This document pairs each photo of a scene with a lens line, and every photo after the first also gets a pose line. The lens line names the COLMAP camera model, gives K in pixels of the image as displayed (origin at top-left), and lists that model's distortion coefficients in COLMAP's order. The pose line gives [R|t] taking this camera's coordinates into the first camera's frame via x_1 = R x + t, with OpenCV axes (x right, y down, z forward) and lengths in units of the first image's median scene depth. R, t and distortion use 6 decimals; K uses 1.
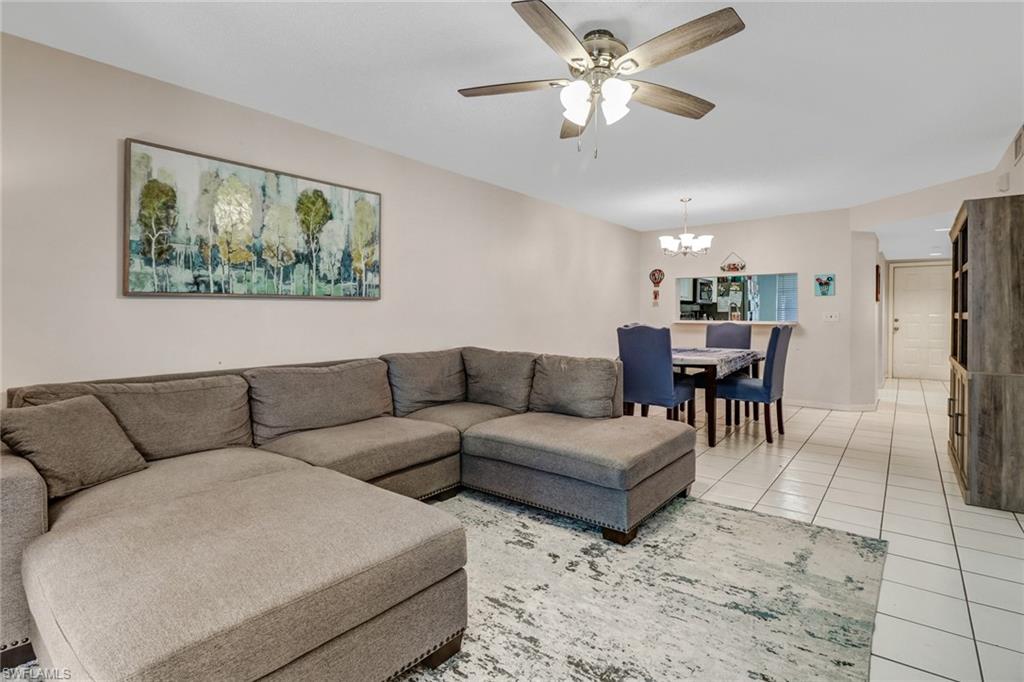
lens RADIAL K [[491.6, 0, 512.4], [0, 491.6, 317.0], [0, 0, 1]] dist [-0.001664, -0.001082]
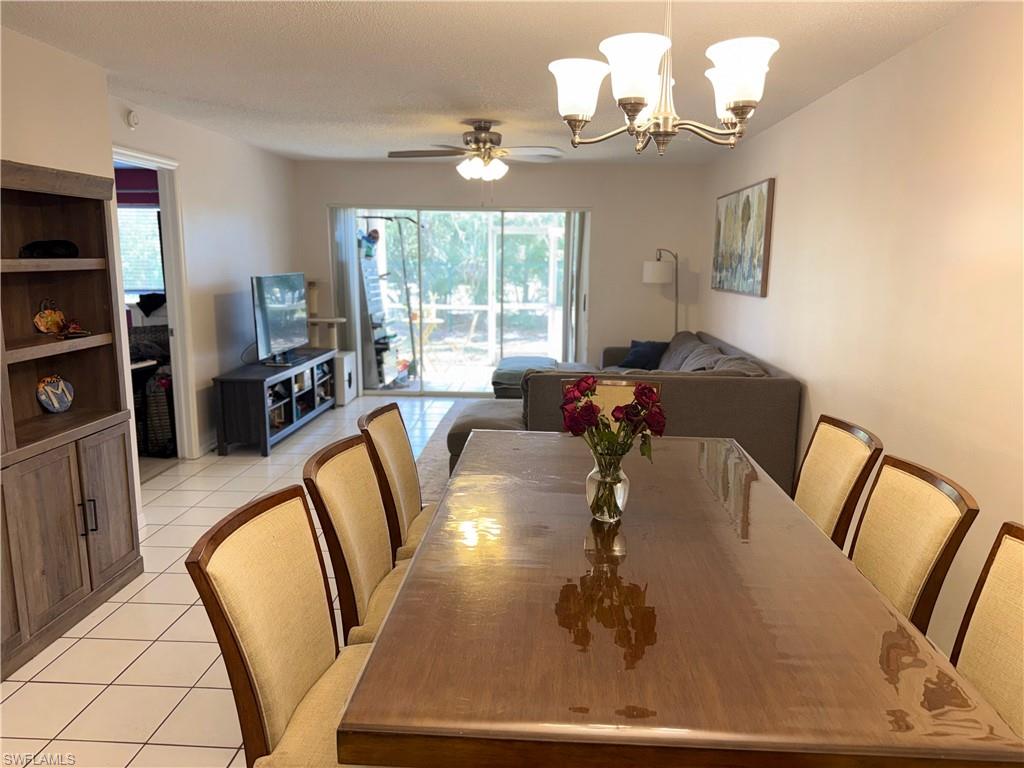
lens RADIAL K [[734.4, 0, 512.0], [0, 734.4, 384.0], [0, 0, 1]] dist [0.094798, -0.078613]
pose [[-0.808417, 0.094044, -0.581049, 1.161004], [-0.013121, 0.984029, 0.177523, -0.143568], [0.588464, 0.151136, -0.794272, 2.297842]]
